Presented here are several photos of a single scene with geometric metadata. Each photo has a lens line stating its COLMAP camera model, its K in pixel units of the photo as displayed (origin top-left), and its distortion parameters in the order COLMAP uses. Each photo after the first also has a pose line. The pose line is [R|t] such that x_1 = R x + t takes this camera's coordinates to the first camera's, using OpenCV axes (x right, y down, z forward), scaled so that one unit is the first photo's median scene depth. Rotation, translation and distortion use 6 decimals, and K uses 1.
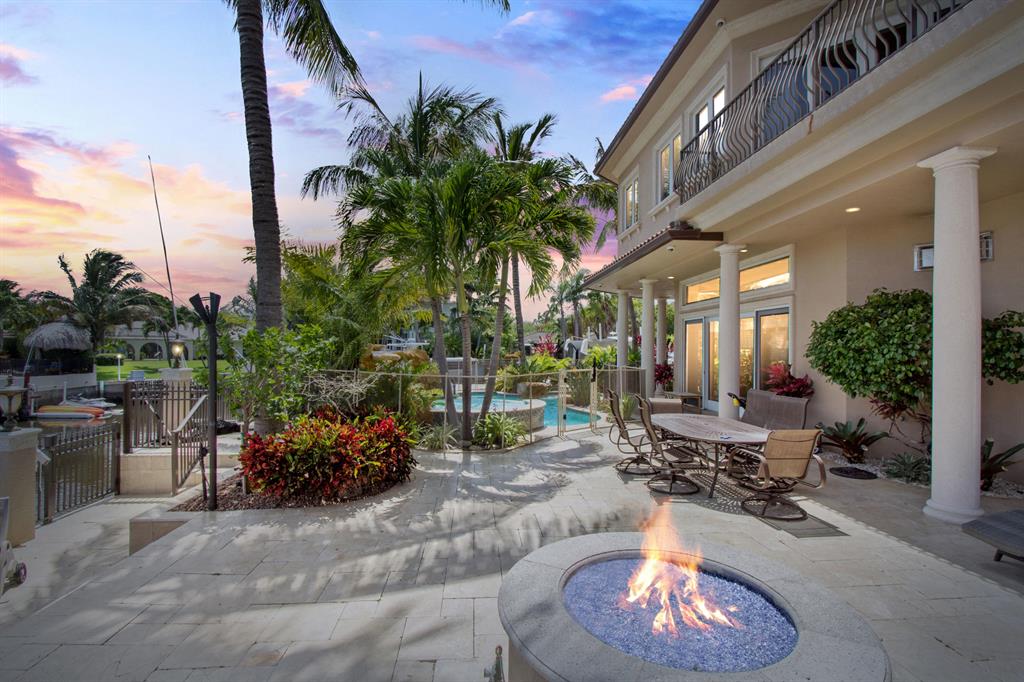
lens RADIAL K [[496.3, 0, 512.0], [0, 496.3, 341.0], [0, 0, 1]] dist [-0.000234, -0.000135]
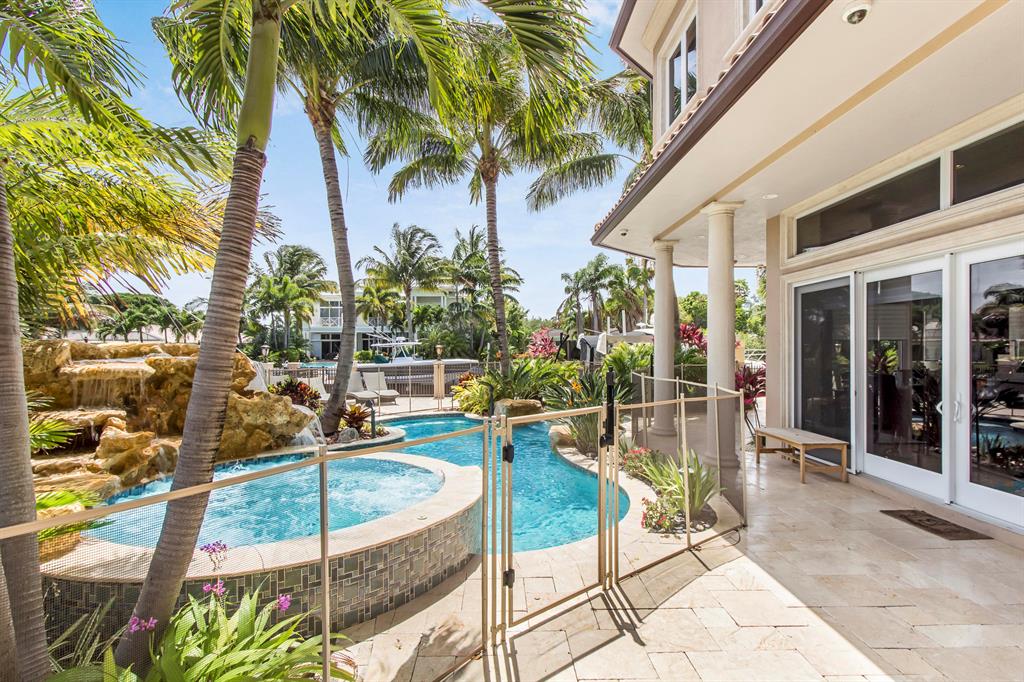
lens RADIAL K [[496.3, 0, 512.0], [0, 496.3, 341.0], [0, 0, 1]] dist [-0.000234, -0.000135]
pose [[0.999019, -0.001785, -0.044252, 0.082651], [0.001777, 0.999998, -0.000231, 0.013537], [0.044253, 0.000152, 0.999020, 0.482270]]
